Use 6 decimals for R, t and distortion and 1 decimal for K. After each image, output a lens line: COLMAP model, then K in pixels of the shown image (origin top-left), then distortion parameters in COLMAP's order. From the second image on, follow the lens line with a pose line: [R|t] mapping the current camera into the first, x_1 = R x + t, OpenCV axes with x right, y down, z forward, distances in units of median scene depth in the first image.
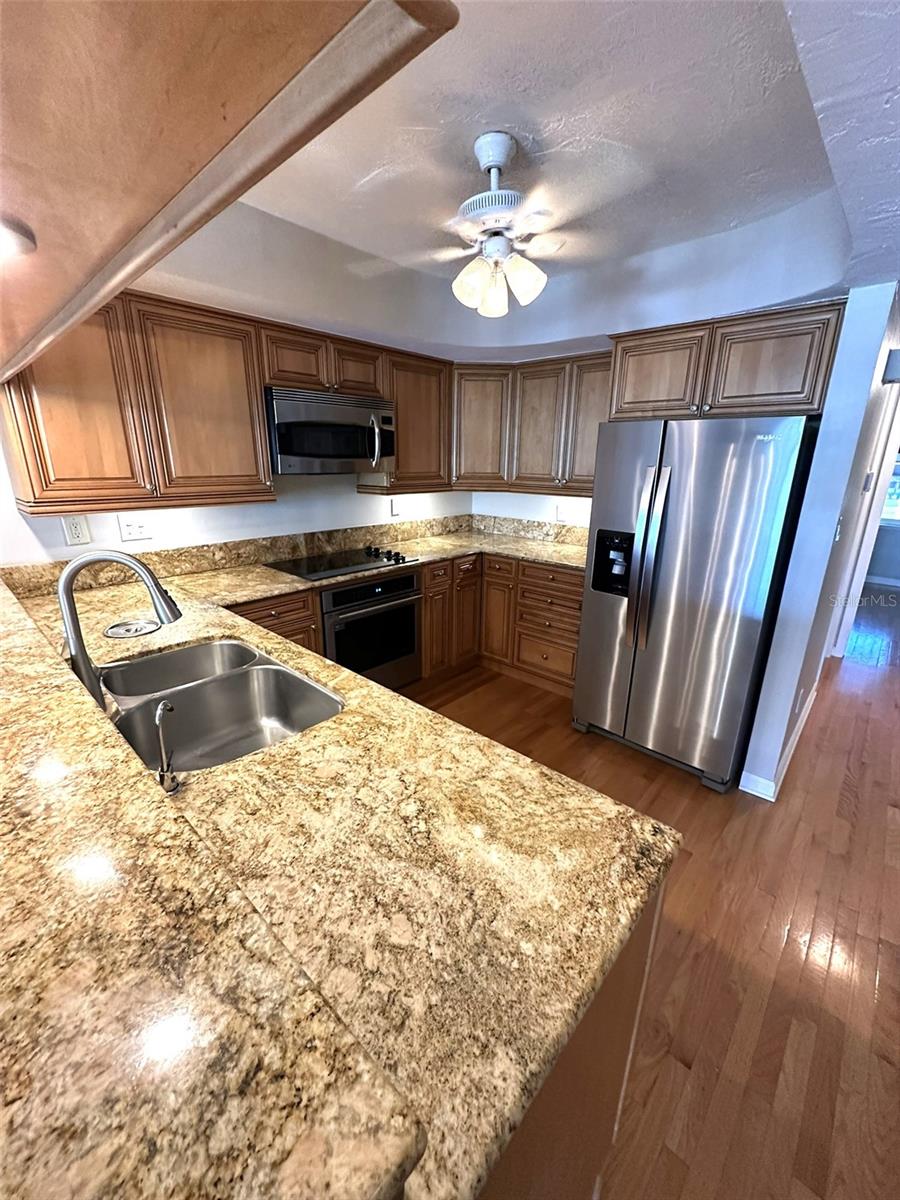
lens RADIAL K [[481.2, 0, 455.0], [0, 481.2, 601.6], [0, 0, 1]] dist [-0.004540, 0.000664]
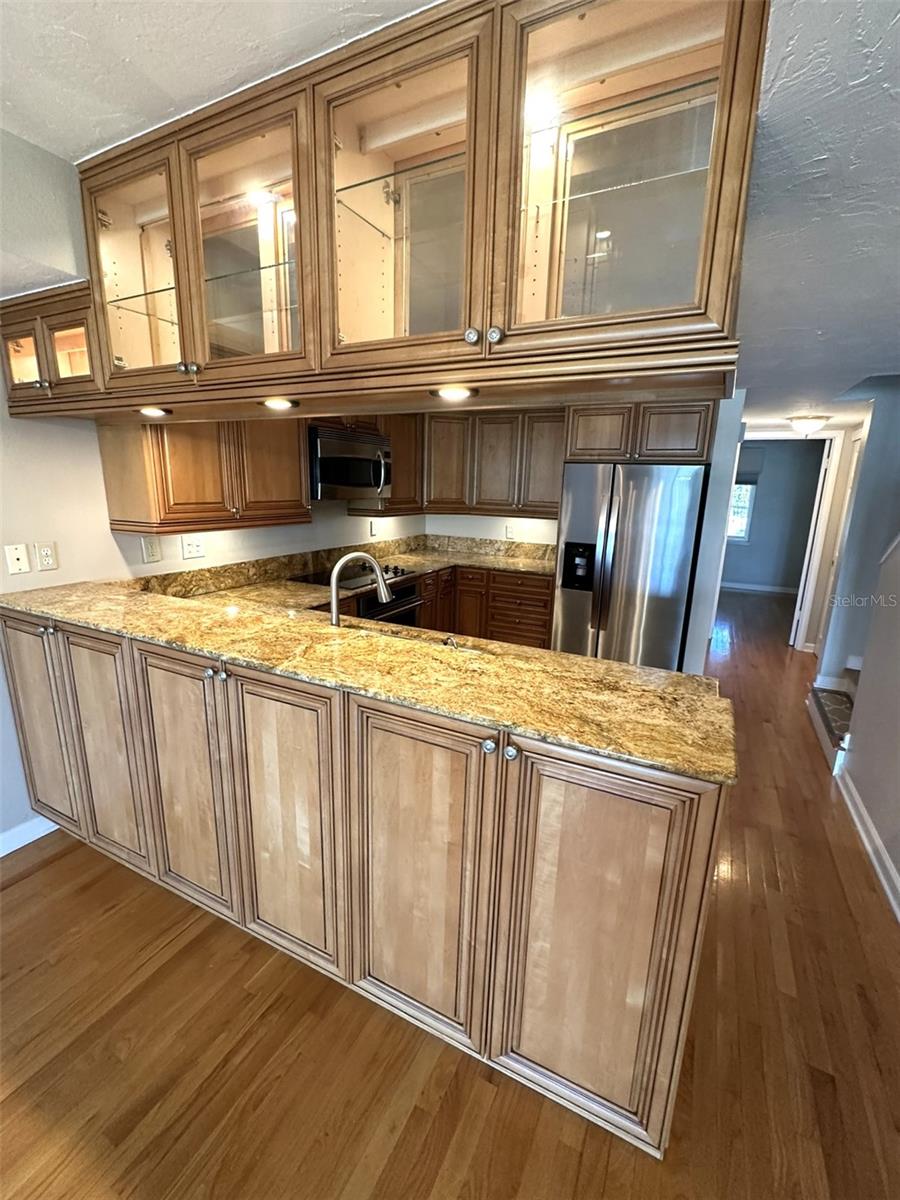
lens RADIAL K [[515.3, 0, 453.3], [0, 515.3, 602.0], [0, 0, 1]] dist [-0.004506, -0.000258]
pose [[0.961535, -0.047859, 0.270482, -0.358534], [0.063487, 0.996763, -0.049325, 0.059248], [-0.267245, 0.064600, 0.961461, -0.248271]]
